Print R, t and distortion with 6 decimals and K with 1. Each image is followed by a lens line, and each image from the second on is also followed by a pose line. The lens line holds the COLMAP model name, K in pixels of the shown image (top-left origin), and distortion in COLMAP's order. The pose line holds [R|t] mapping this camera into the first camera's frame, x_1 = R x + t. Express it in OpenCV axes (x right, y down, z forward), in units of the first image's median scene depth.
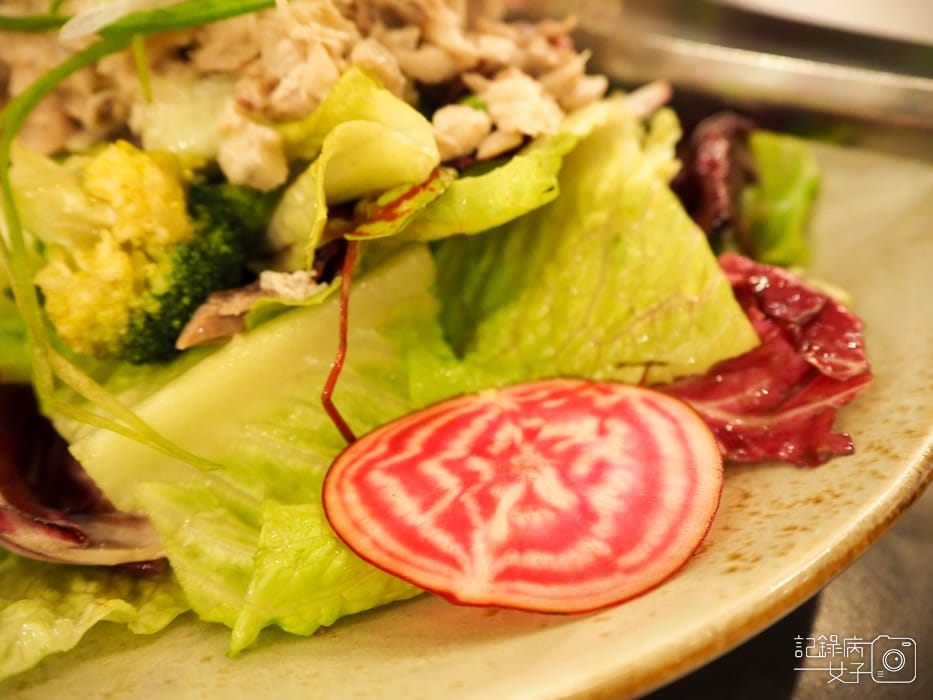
lens RADIAL K [[806.8, 0, 477.5], [0, 806.8, 344.3], [0, 0, 1]] dist [-0.001723, 0.013250]
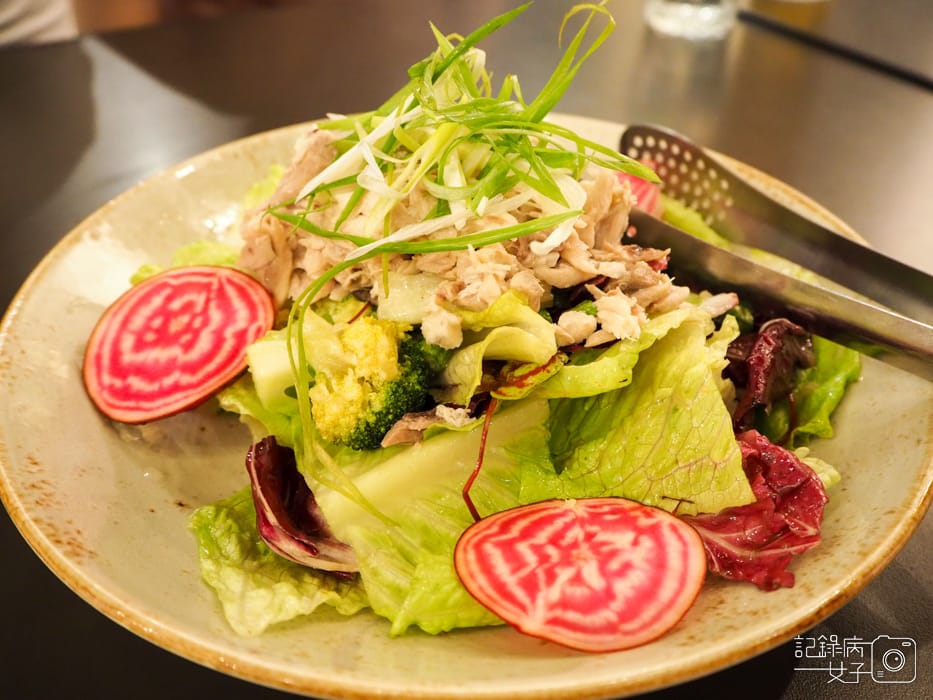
lens RADIAL K [[803.8, 0, 472.3], [0, 803.8, 351.0], [0, 0, 1]] dist [-0.032739, 0.025954]
pose [[0.970523, 0.130004, -0.202937, 0.115990], [-0.139081, 0.989794, -0.031067, -0.165575], [0.196827, 0.058376, 0.978699, -0.587710]]
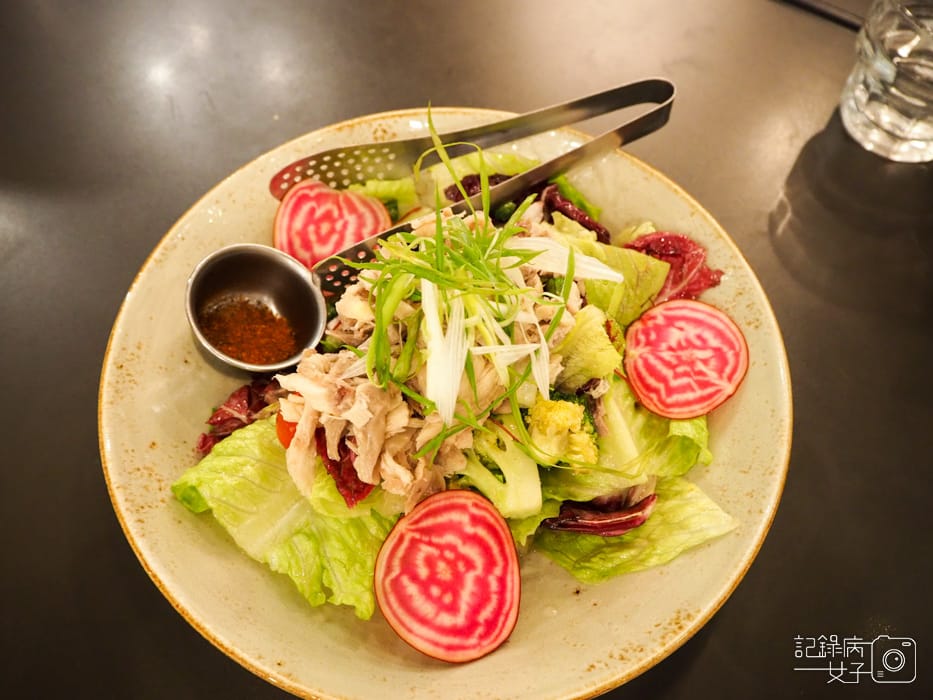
lens RADIAL K [[803.8, 0, 472.3], [0, 803.8, 351.0], [0, 0, 1]] dist [-0.032739, 0.025954]
pose [[0.441179, -0.784372, 0.436029, -1.491103], [0.571418, 0.620173, 0.537463, -1.816719], [-0.691984, 0.012037, 0.721812, -0.552284]]
